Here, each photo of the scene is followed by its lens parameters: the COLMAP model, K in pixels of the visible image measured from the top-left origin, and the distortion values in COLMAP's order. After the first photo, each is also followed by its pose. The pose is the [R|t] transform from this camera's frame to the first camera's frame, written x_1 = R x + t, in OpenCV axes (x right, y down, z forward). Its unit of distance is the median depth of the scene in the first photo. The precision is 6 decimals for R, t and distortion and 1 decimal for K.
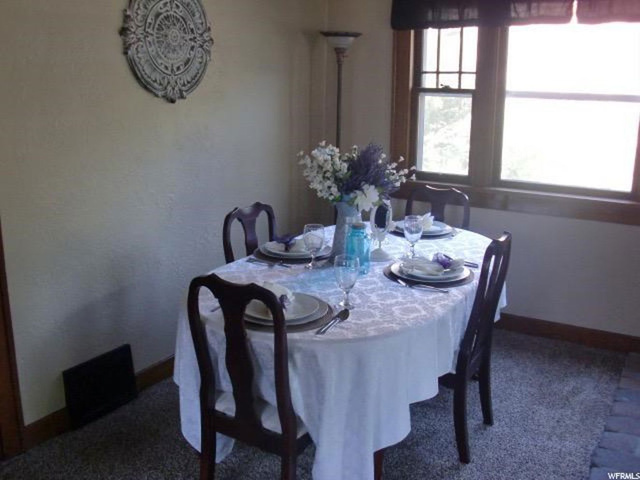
lens RADIAL K [[643.9, 0, 317.9], [0, 643.9, 236.4], [0, 0, 1]] dist [-0.107055, 0.000000]
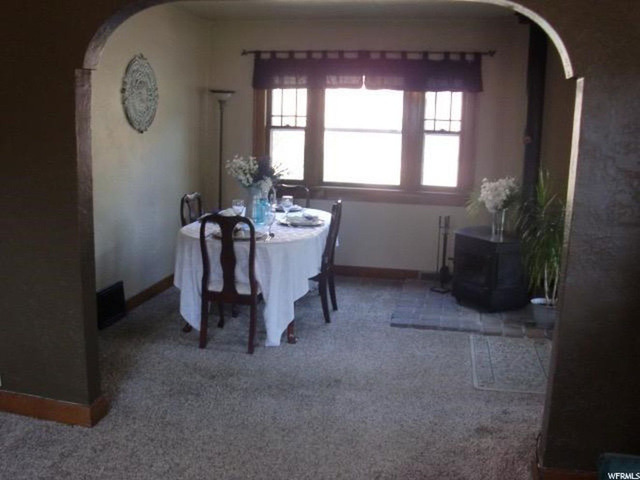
lens RADIAL K [[643.9, 0, 320.0], [0, 643.9, 241.8], [0, 0, 1]] dist [-0.107055, 0.000000]
pose [[0.941406, -0.048408, 0.333783, -0.339464], [0.066162, 0.996924, -0.042022, 0.161895], [-0.330721, 0.061644, 0.941713, -0.652161]]
